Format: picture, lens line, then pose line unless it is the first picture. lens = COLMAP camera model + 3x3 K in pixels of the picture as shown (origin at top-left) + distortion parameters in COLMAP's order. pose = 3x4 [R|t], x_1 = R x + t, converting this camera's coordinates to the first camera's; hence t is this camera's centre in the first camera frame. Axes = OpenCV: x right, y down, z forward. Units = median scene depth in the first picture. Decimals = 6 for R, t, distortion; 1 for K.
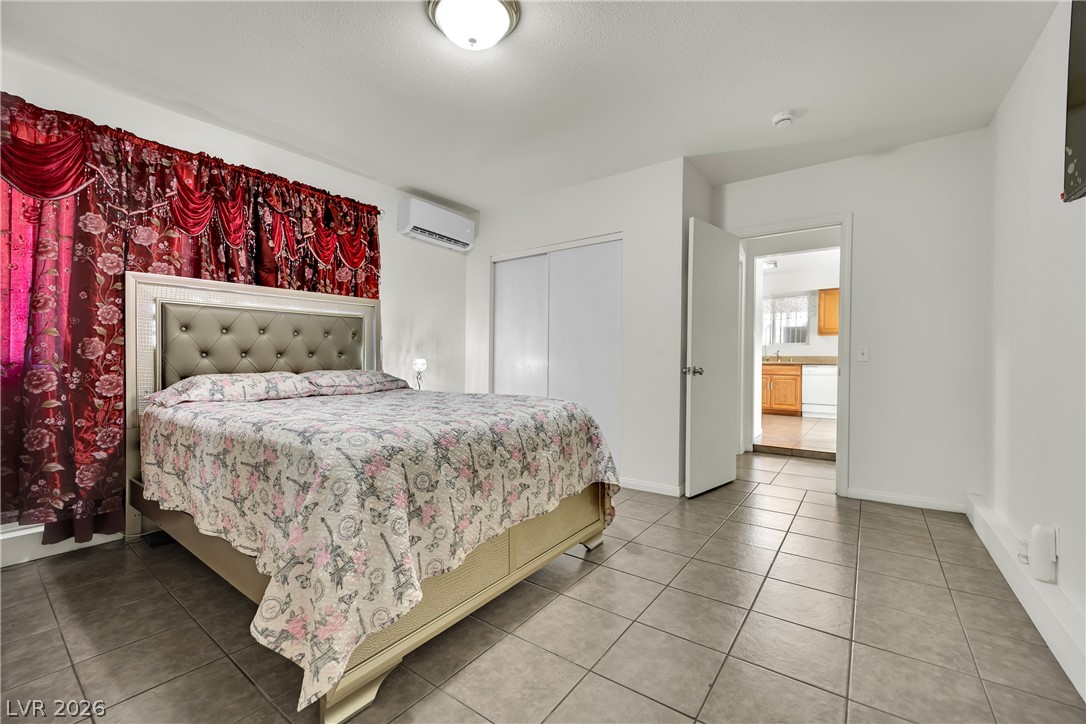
lens RADIAL K [[445.3, 0, 539.9], [0, 445.3, 357.7], [0, 0, 1]] dist [-0.019673, 0.000818]
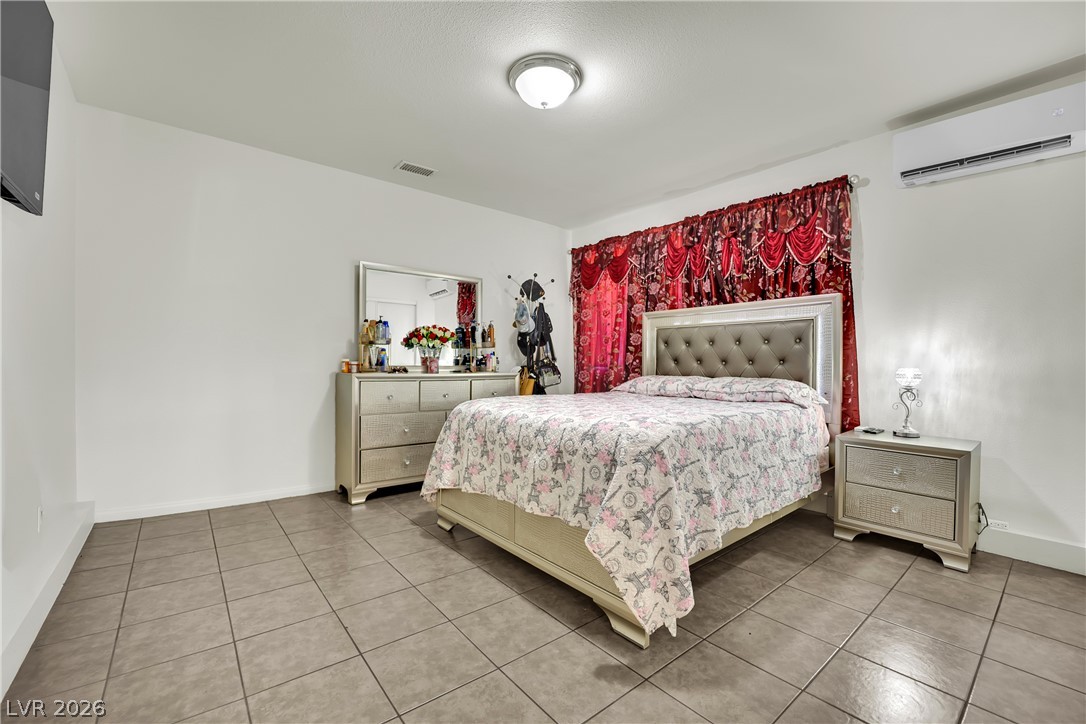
lens RADIAL K [[445.3, 0, 537.0], [0, 445.3, 365.0], [0, 0, 1]] dist [-0.019673, 0.000818]
pose [[-0.242637, 0.001353, -0.970116, 0.678998], [-0.008305, 0.999959, 0.003472, 0.000486], [0.970082, 0.008899, -0.242616, 0.845331]]
